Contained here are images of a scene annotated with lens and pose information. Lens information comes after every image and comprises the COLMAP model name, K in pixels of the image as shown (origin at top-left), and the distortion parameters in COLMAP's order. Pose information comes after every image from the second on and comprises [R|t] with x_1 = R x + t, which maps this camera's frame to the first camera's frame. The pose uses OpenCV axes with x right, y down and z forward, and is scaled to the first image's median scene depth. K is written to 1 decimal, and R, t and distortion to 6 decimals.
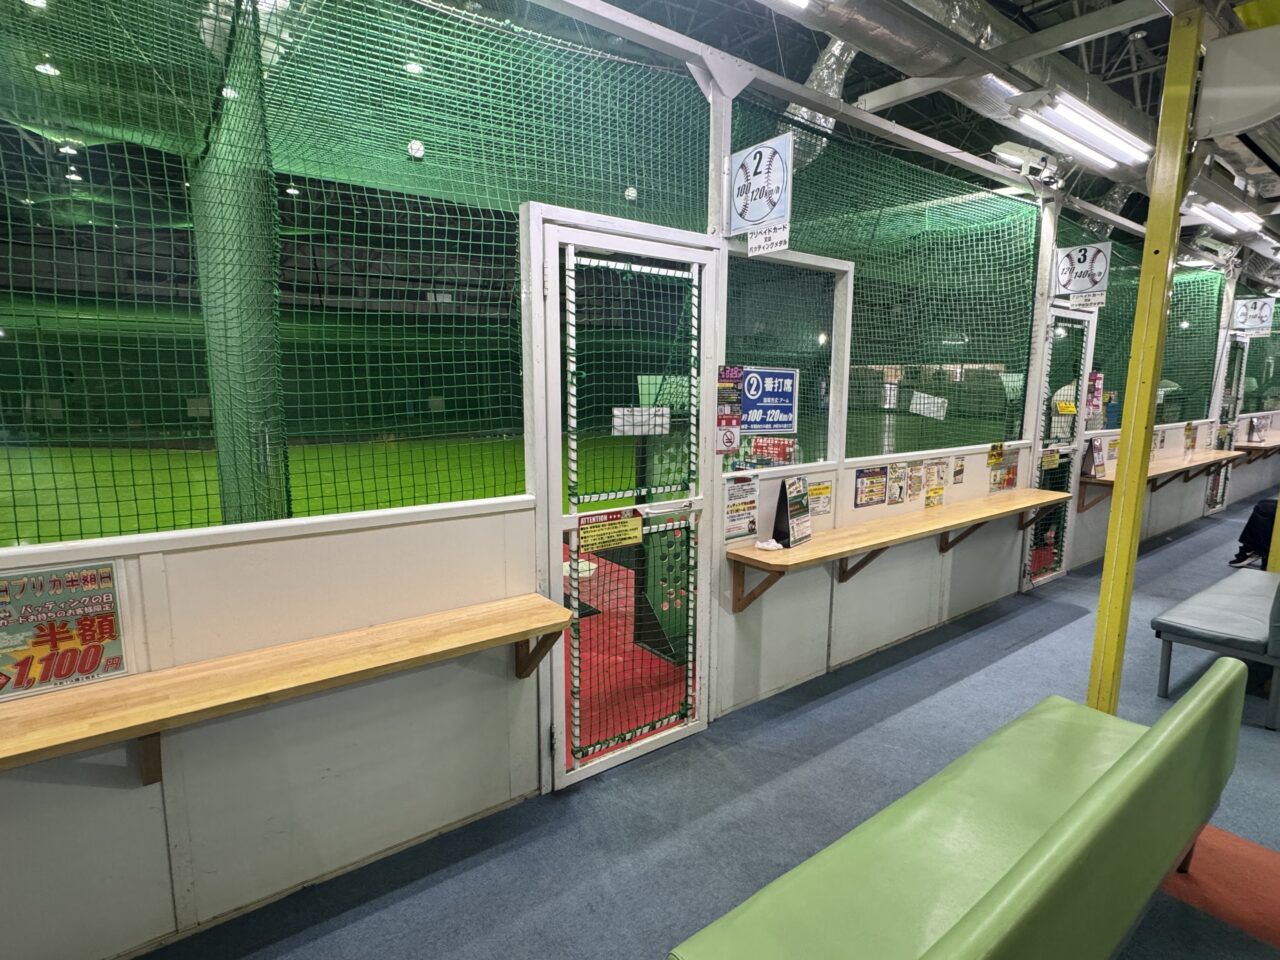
lens RADIAL K [[670.0, 0, 636.8], [0, 670.0, 479.6], [0, 0, 1]] dist [0.001431, -0.000087]
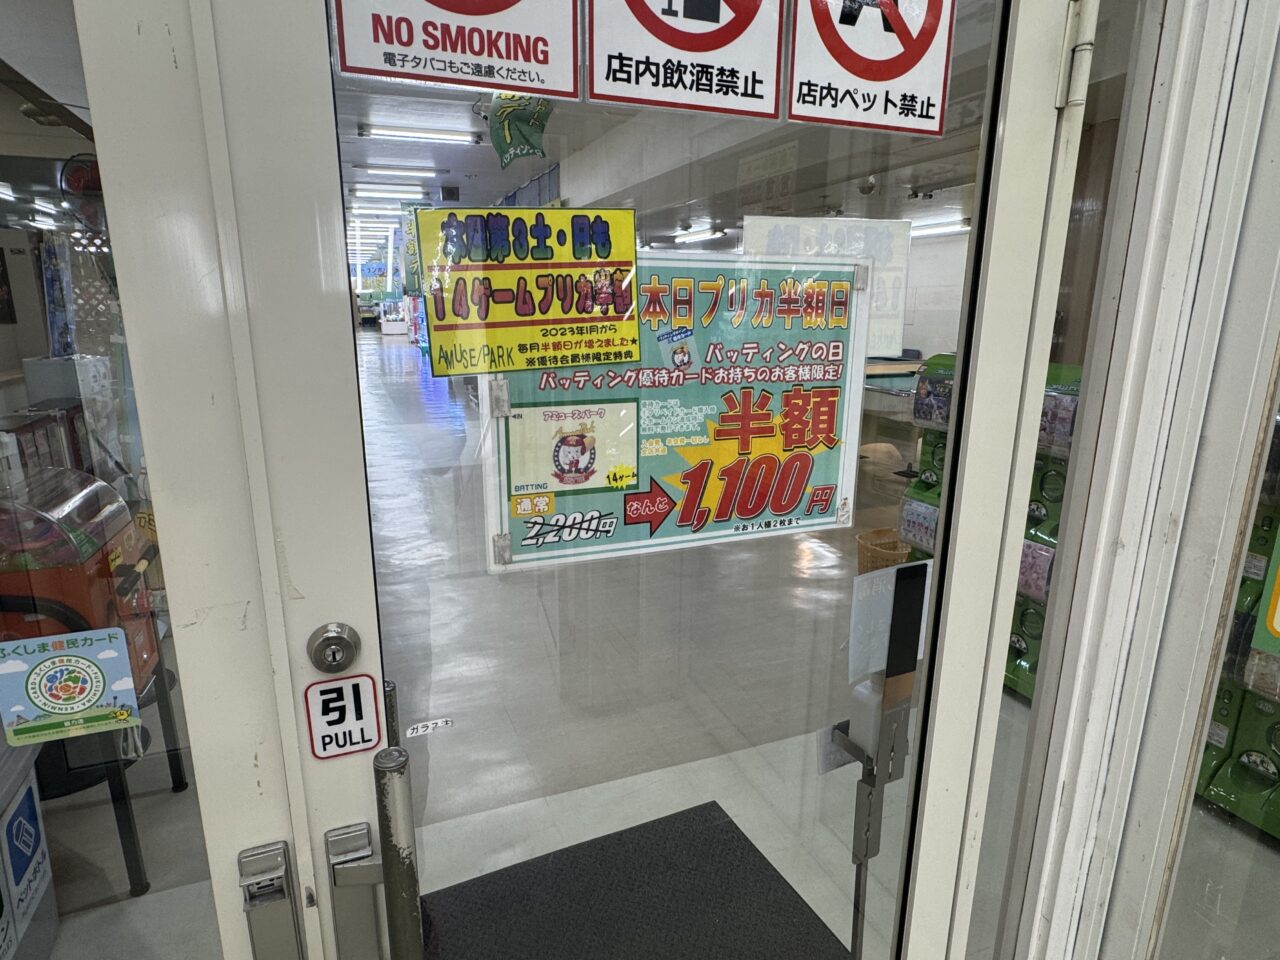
lens RADIAL K [[742.3, 0, 636.9], [0, 742.3, 485.8], [0, 0, 1]] dist [0.003801, 0.000578]
pose [[0.962338, 0.064687, -0.264047, -0.812155], [-0.038711, 0.993987, 0.102423, 0.229117], [0.269085, -0.088344, 0.959056, 0.499500]]
